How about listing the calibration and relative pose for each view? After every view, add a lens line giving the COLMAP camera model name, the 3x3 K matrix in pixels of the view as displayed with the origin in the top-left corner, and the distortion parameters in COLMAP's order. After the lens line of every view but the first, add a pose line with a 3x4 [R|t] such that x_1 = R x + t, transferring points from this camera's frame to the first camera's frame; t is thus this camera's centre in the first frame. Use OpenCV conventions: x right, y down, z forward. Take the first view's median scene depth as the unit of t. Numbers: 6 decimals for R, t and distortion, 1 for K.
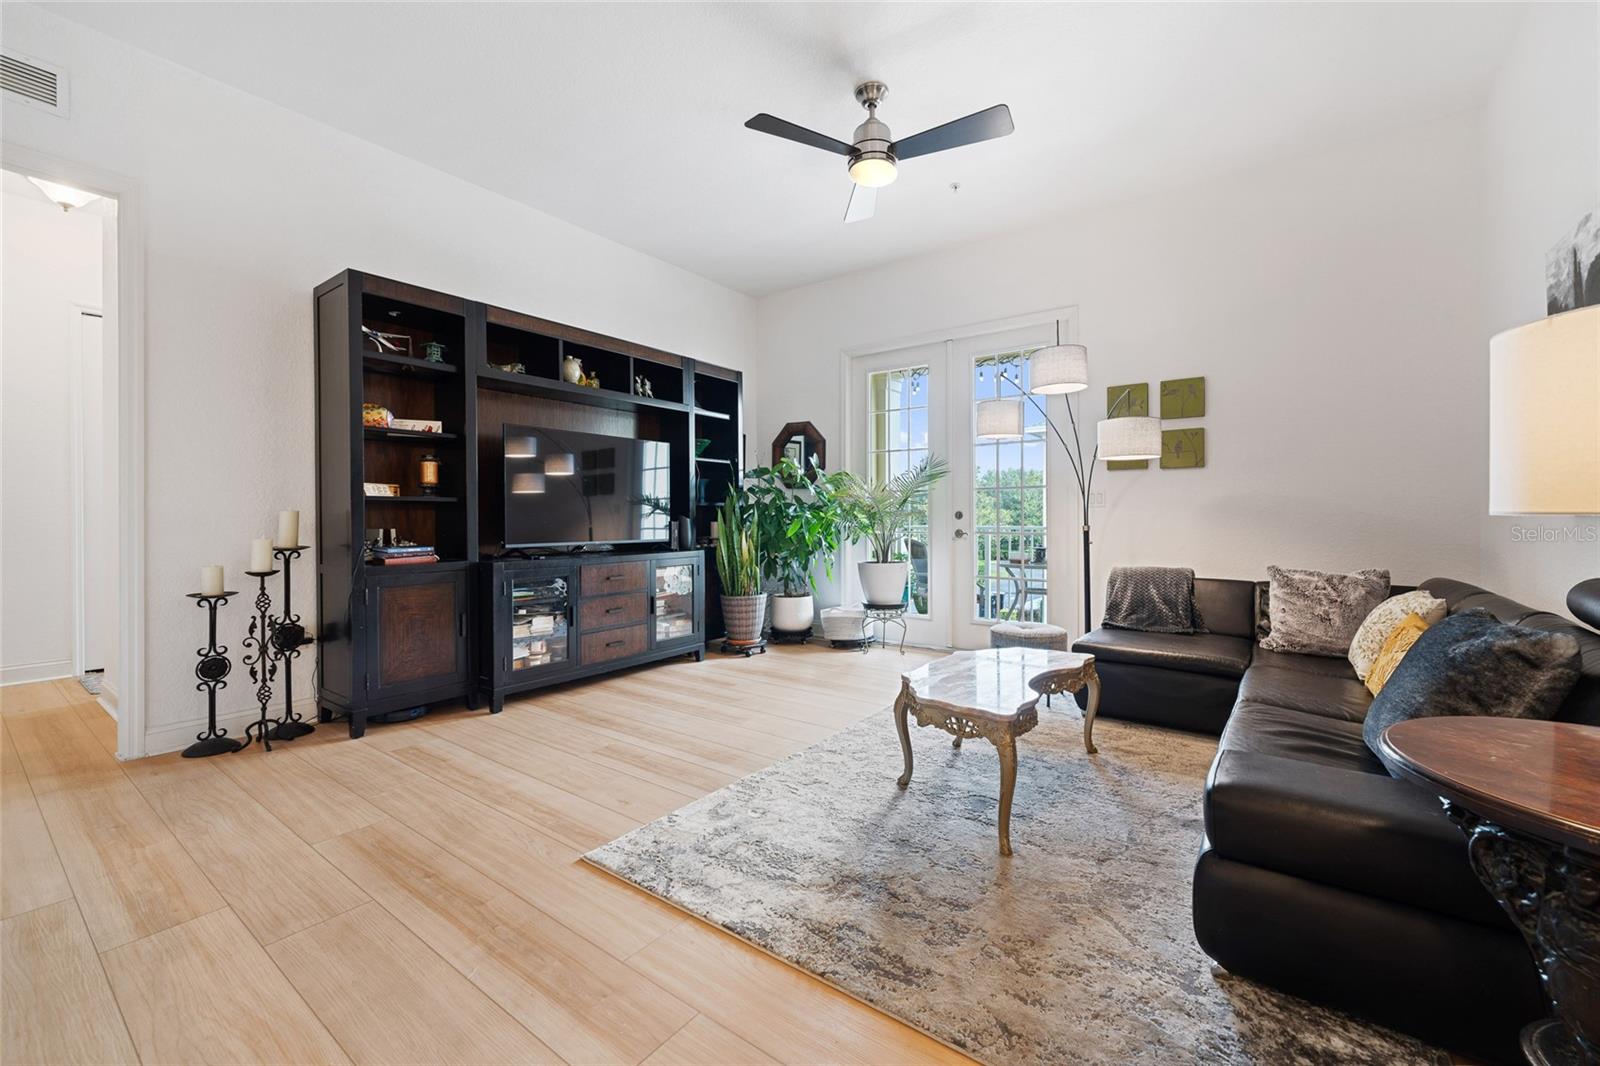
lens RADIAL K [[650.6, 0, 816.2], [0, 650.6, 520.1], [0, 0, 1]] dist [0.000842, -0.000818]
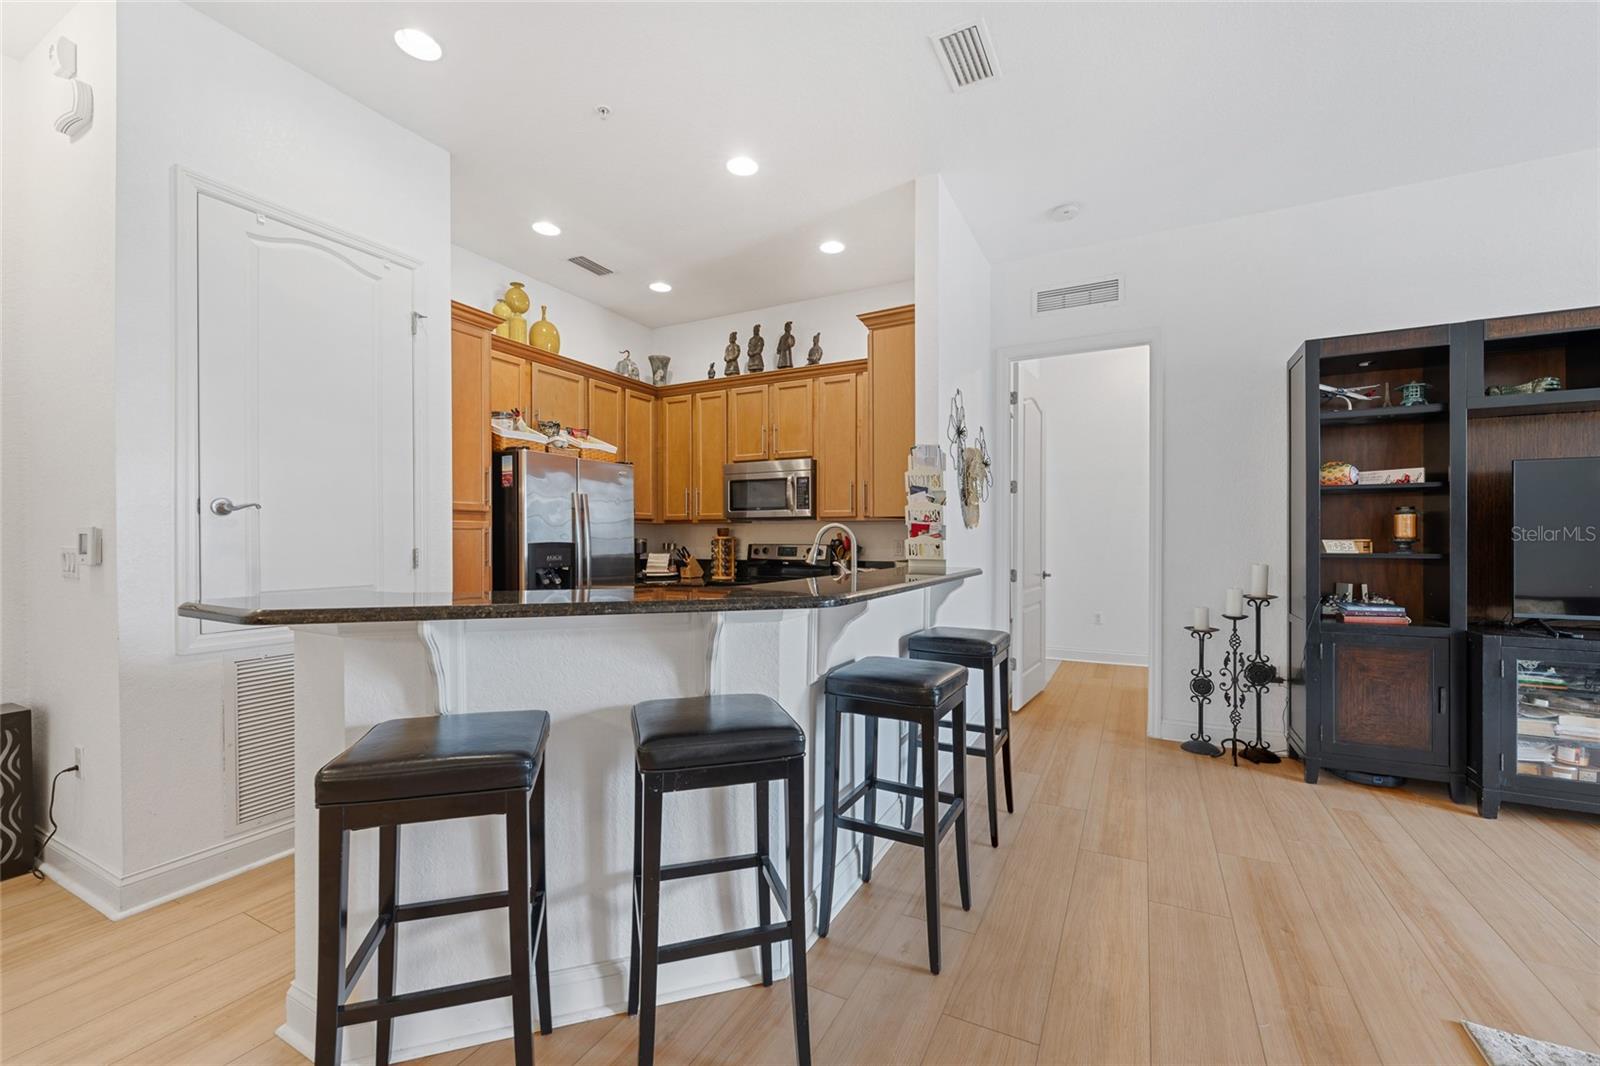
lens RADIAL K [[650.6, 0, 802.9], [0, 650.6, 538.5], [0, 0, 1]] dist [0.000842, -0.000818]
pose [[0.144029, 0.005817, -0.989556, 0.208913], [-0.001910, 0.999982, 0.005600, -0.063953], [0.989572, 0.001083, 0.144038, 0.029240]]
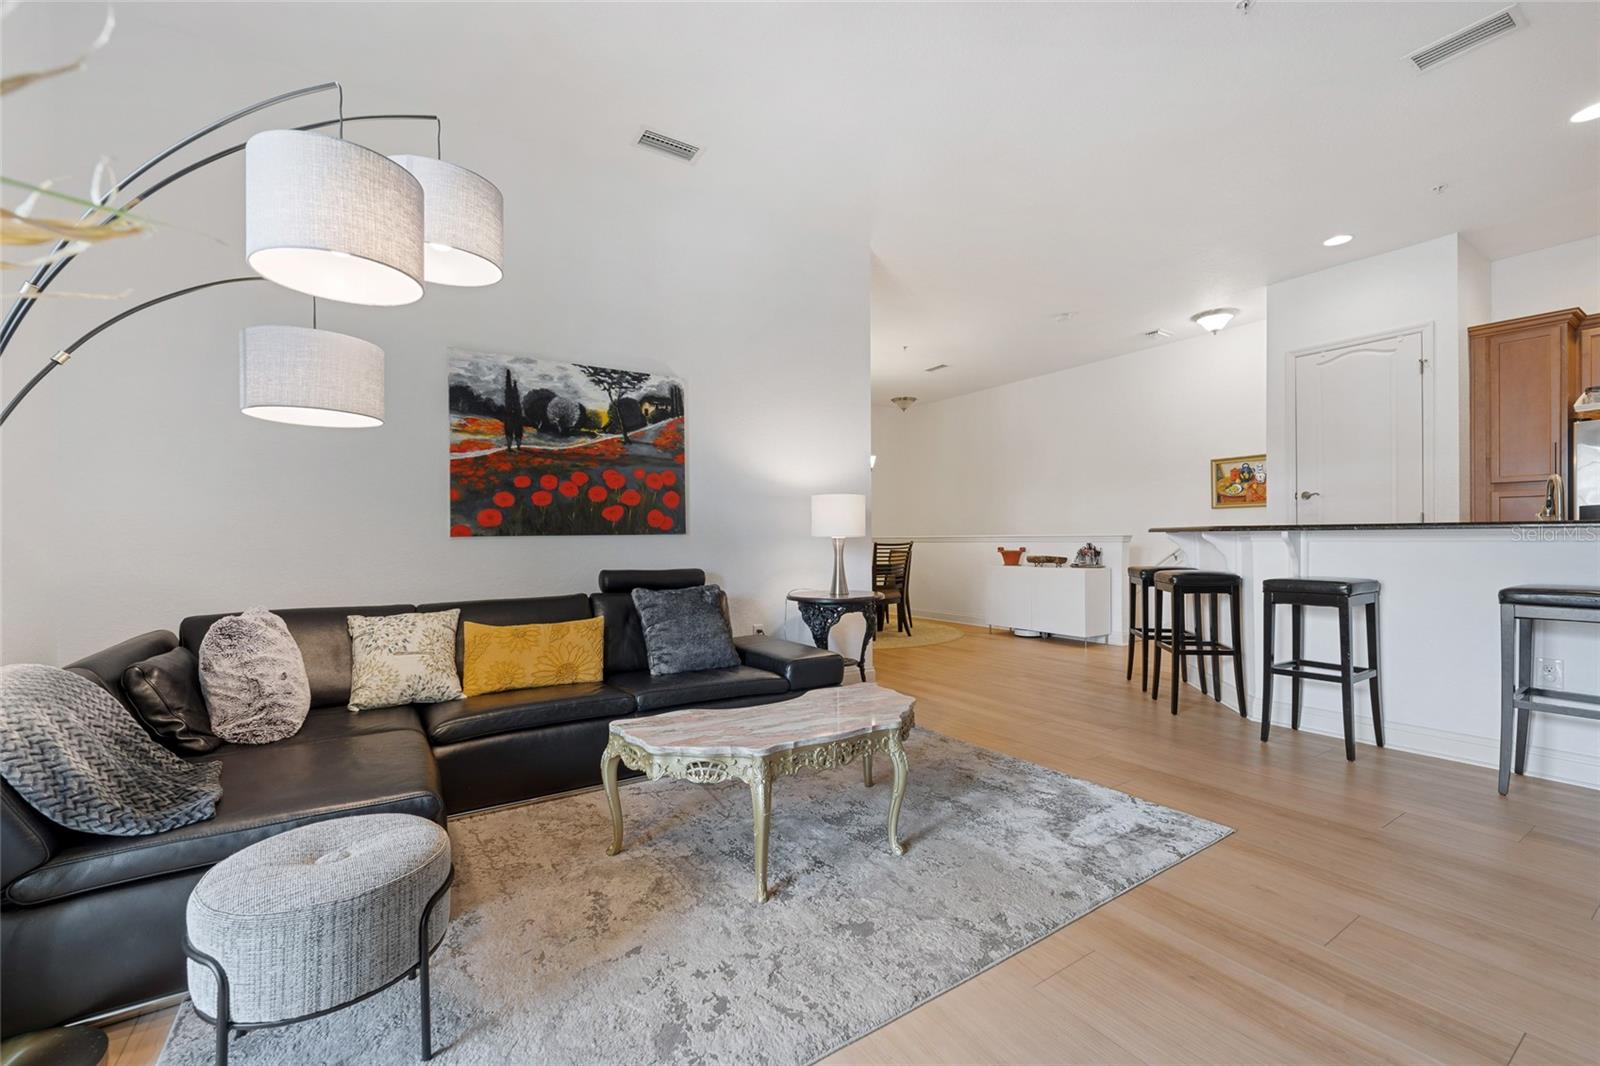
lens RADIAL K [[650.6, 0, 821.1], [0, 650.6, 544.8], [0, 0, 1]] dist [0.000842, -0.000818]
pose [[-0.934336, 0.003900, 0.356373, -0.061345], [0.009173, 0.999872, 0.013107, -0.002737], [-0.356276, 0.015516, -0.934252, 1.430856]]
